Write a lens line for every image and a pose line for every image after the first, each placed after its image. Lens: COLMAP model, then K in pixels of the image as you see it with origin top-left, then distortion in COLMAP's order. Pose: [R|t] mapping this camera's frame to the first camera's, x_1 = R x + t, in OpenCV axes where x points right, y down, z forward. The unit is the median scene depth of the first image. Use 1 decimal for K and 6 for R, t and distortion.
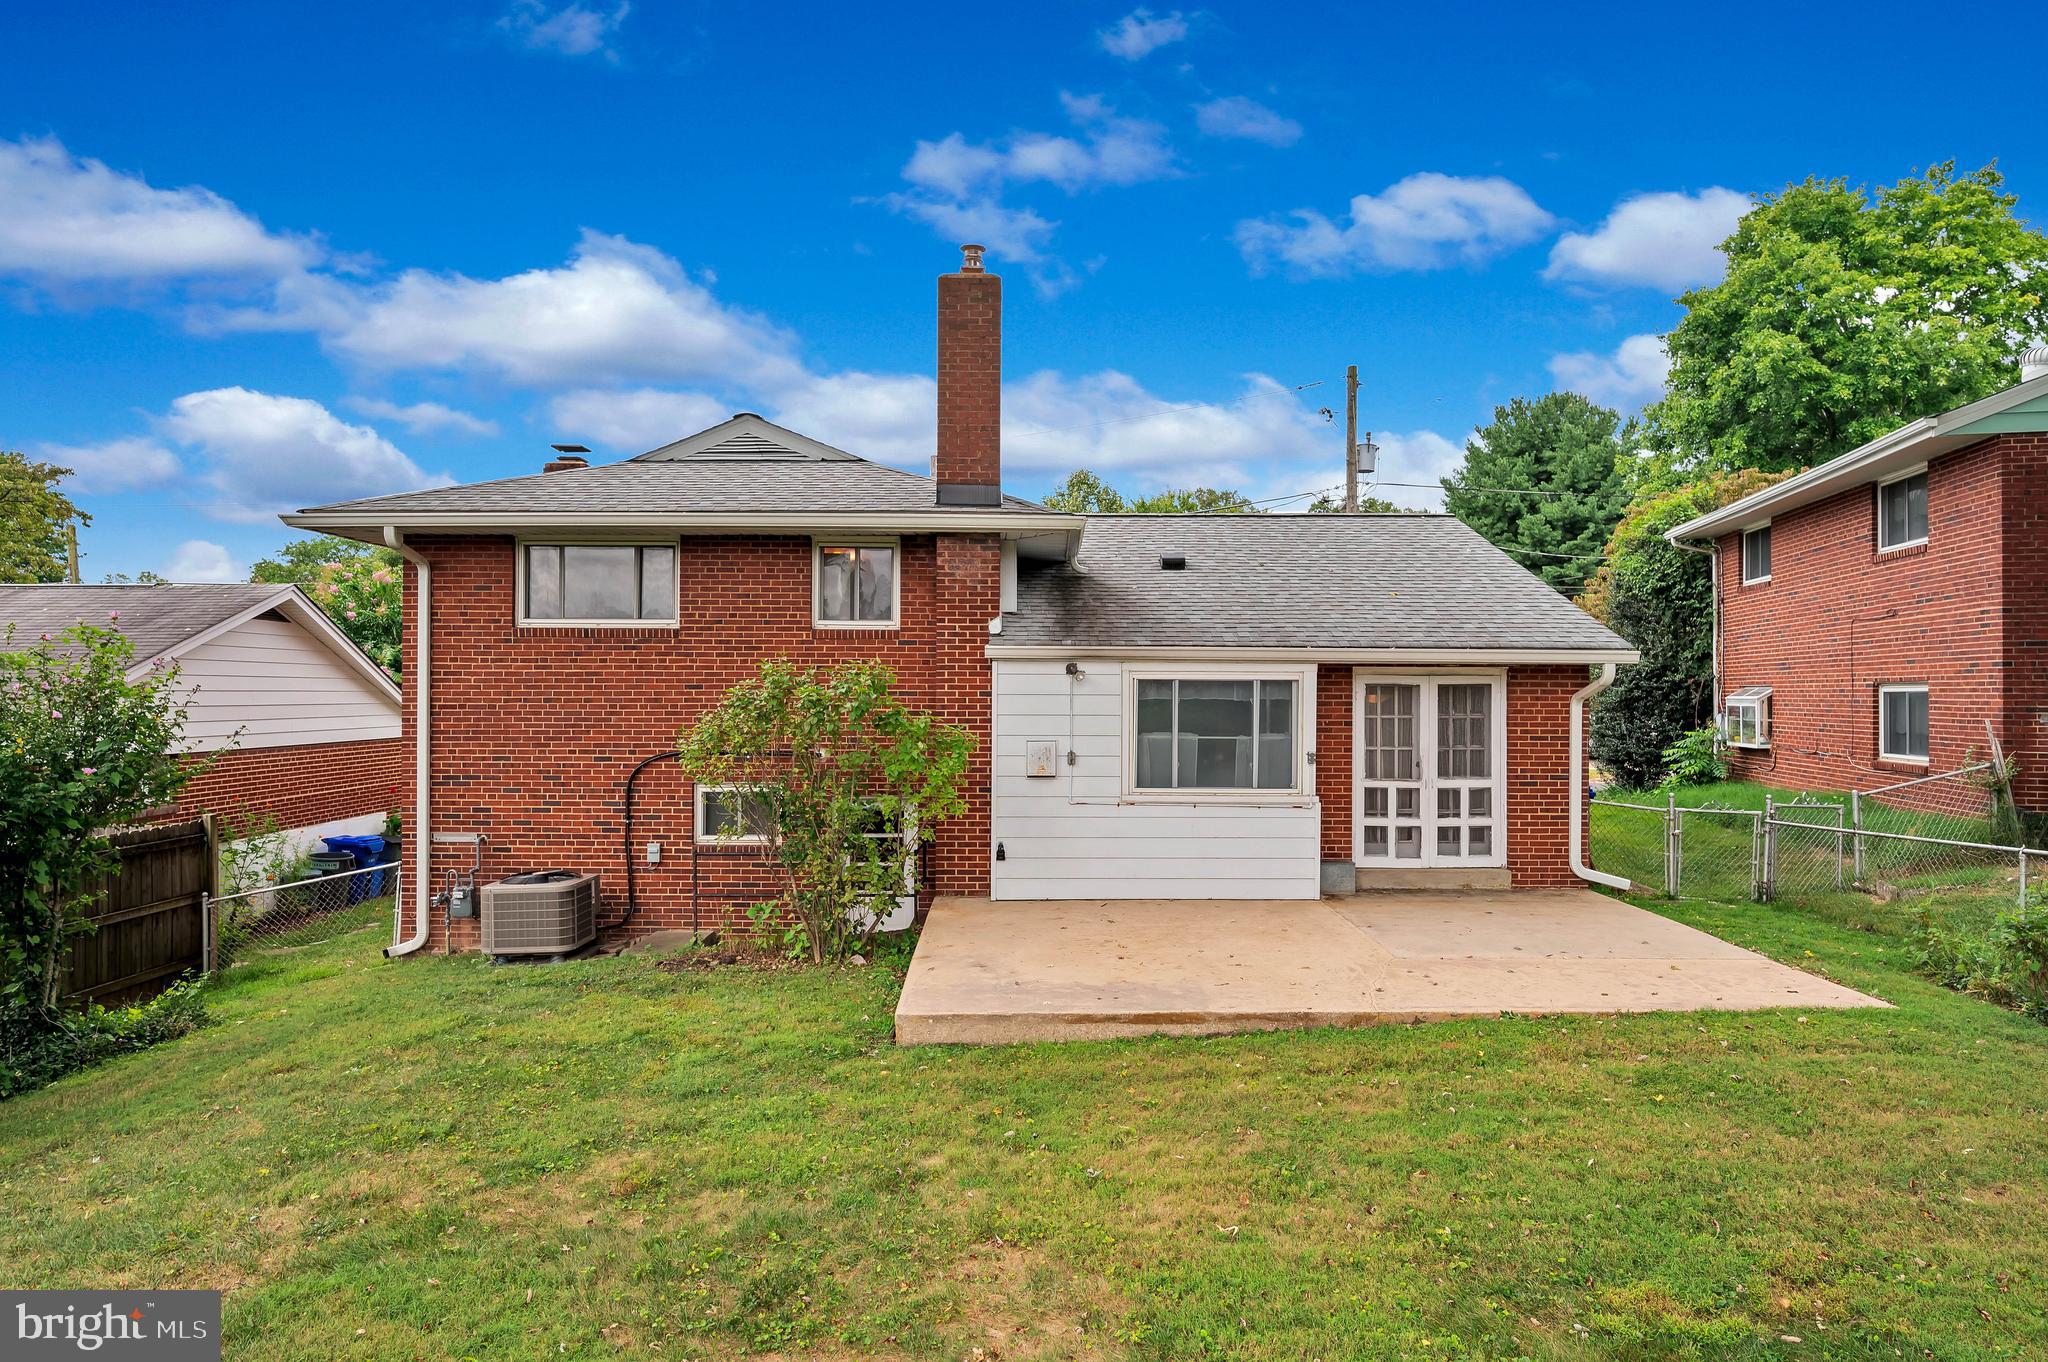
lens RADIAL K [[891.1, 0, 1025.6], [0, 891.1, 676.7], [0, 0, 1]] dist [0.000068, -0.000374]
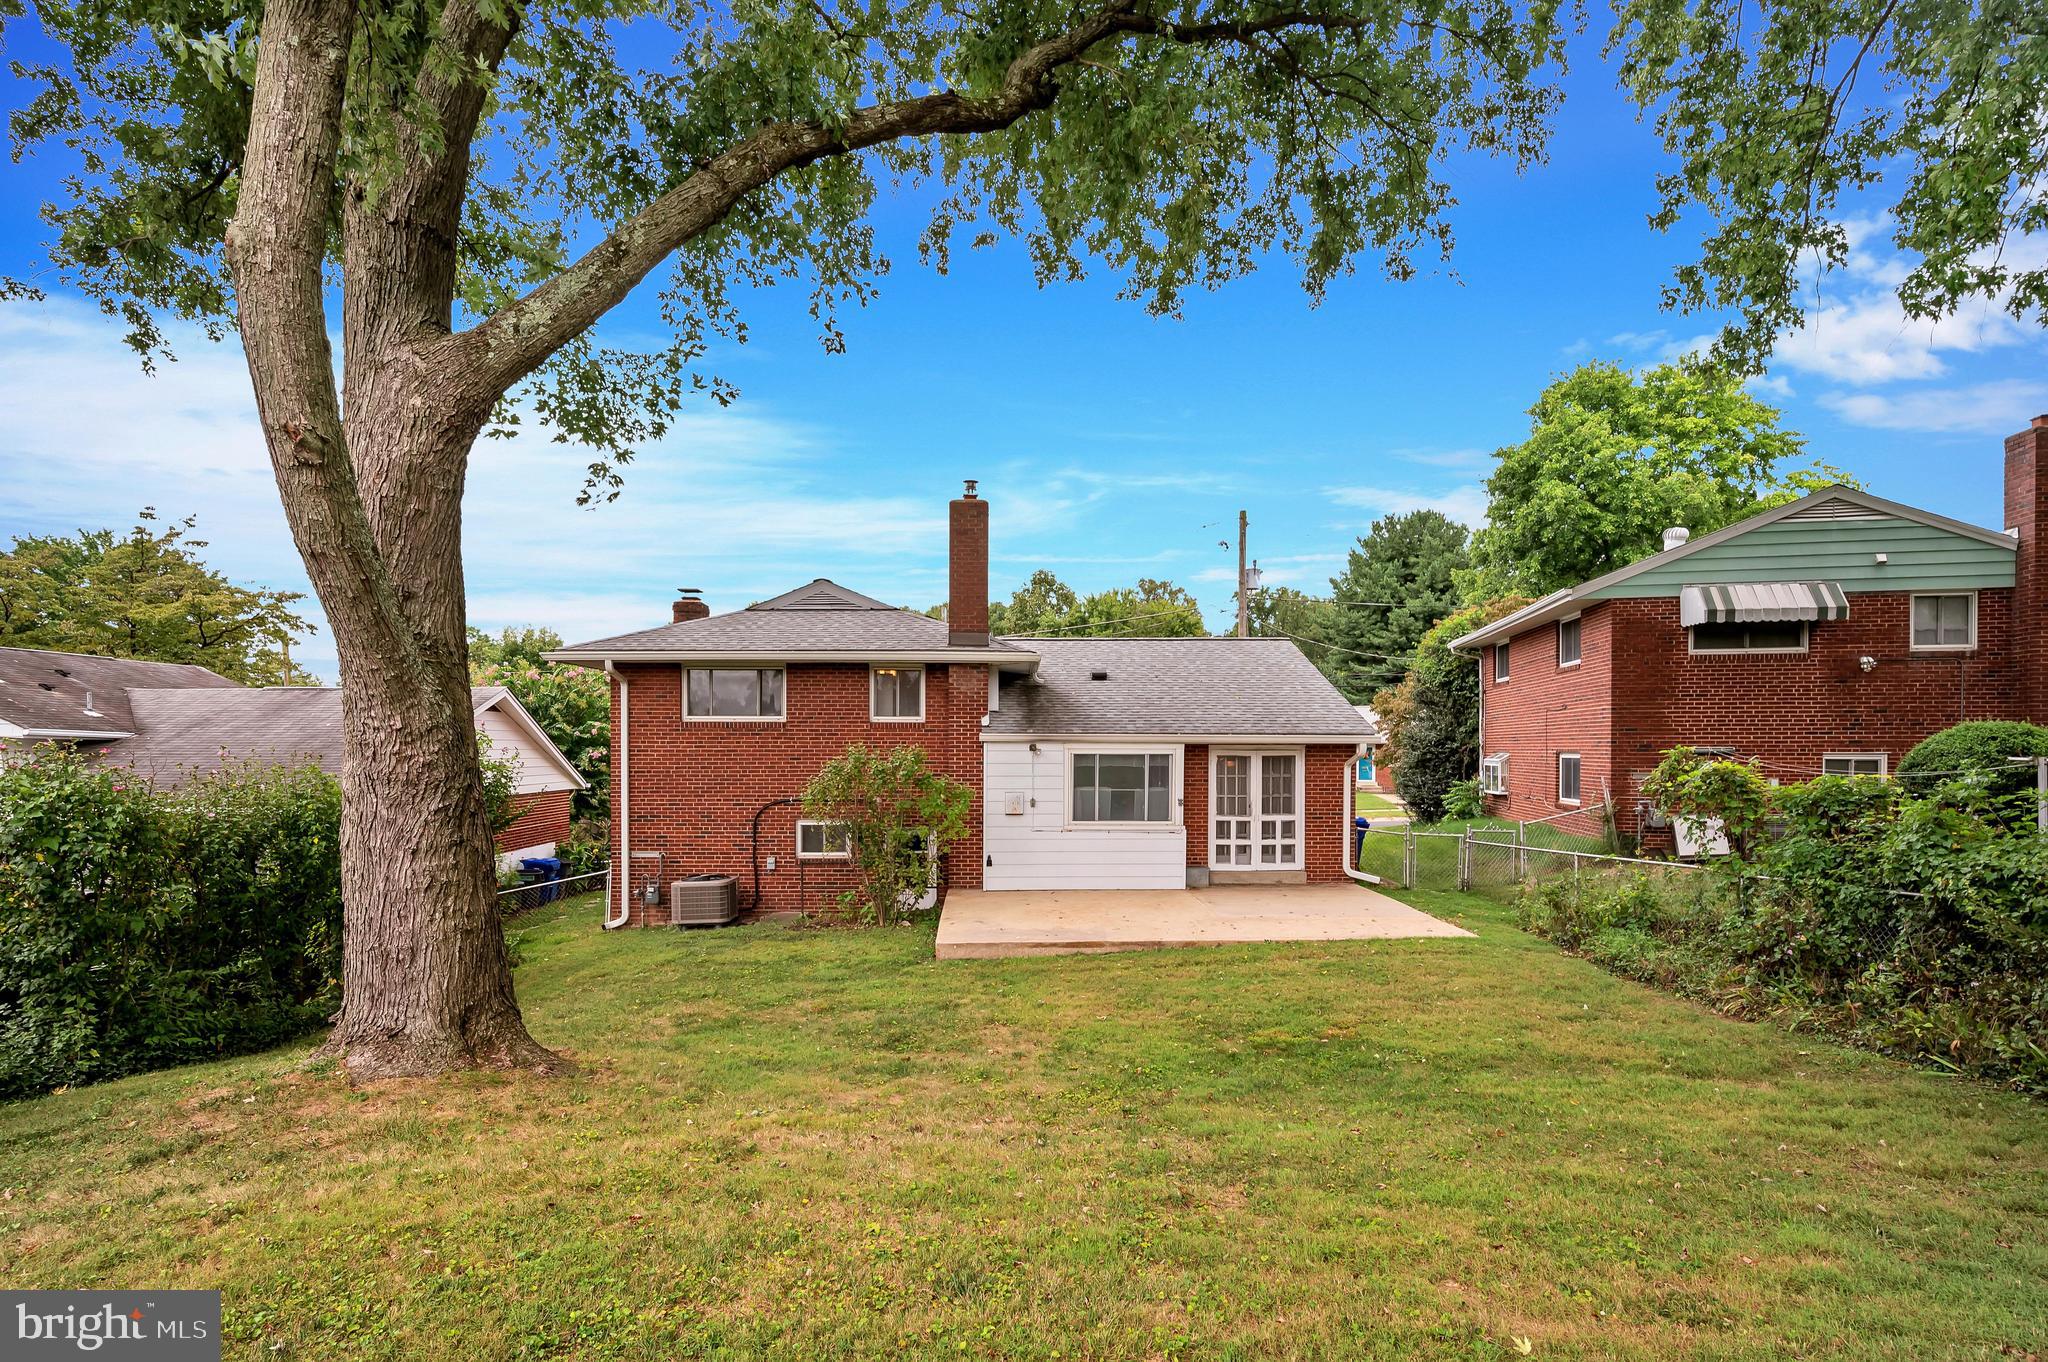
lens RADIAL K [[882.8, 0, 1012.6], [0, 882.8, 705.1], [0, 0, 1]] dist [0.001154, -0.000309]
pose [[0.999790, -0.001399, 0.020434, -0.017421], [0.001784, 0.999822, -0.018808, -0.054173], [-0.020404, 0.018841, 0.999614, -0.585050]]
